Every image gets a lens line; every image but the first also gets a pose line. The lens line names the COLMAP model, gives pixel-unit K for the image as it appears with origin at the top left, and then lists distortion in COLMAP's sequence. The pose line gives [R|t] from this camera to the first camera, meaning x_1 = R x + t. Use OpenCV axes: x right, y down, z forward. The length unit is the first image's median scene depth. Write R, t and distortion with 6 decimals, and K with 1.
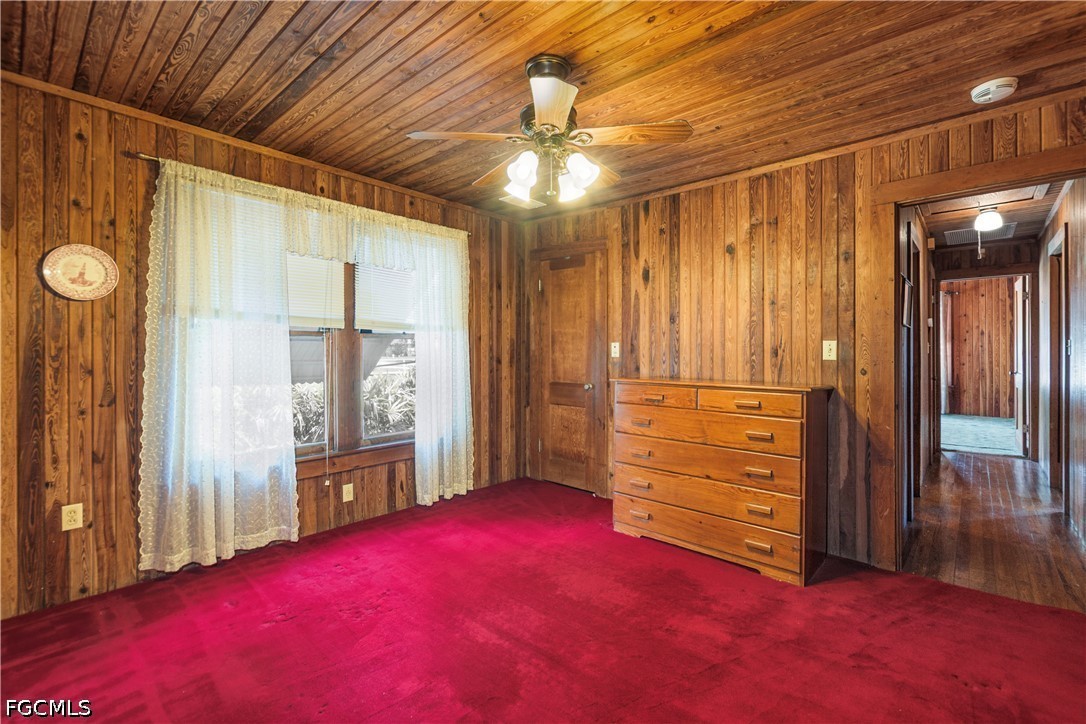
lens RADIAL K [[478.4, 0, 556.5], [0, 478.4, 347.6], [0, 0, 1]] dist [-0.001384, -0.000219]
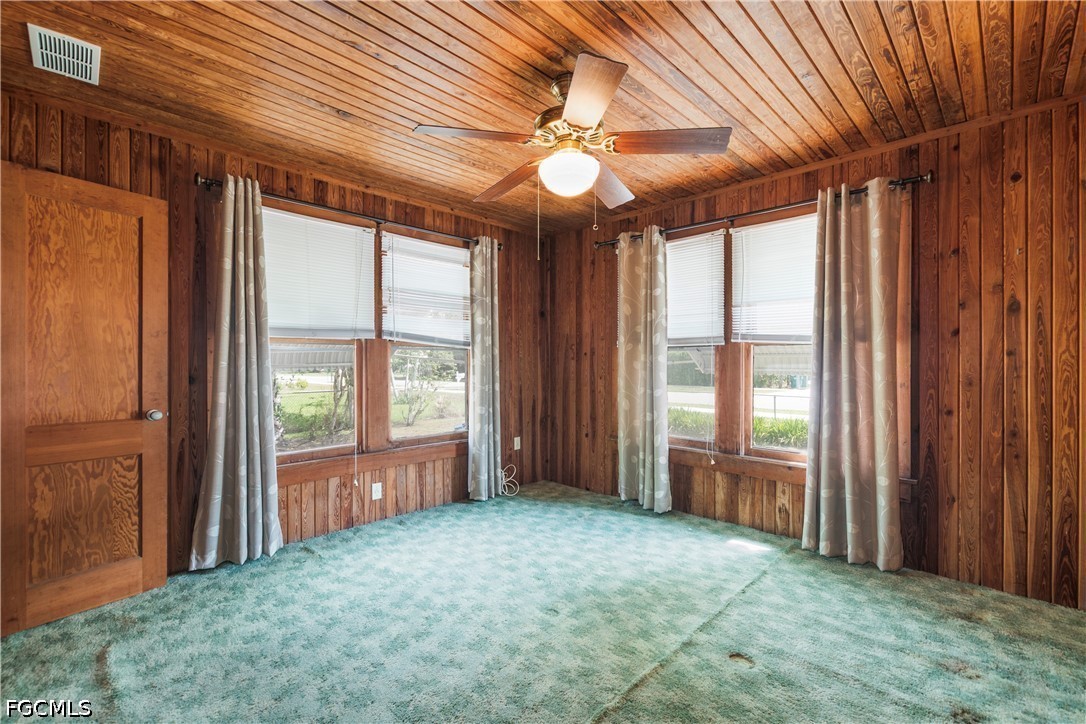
lens RADIAL K [[478.4, 0, 537.5], [0, 478.4, 357.8], [0, 0, 1]] dist [-0.001384, -0.000219]
pose [[0.995730, -0.000733, -0.092309, 0.620141], [0.001839, 0.999928, 0.011899, -0.003910], [0.092293, -0.012018, 0.995659, 0.673854]]
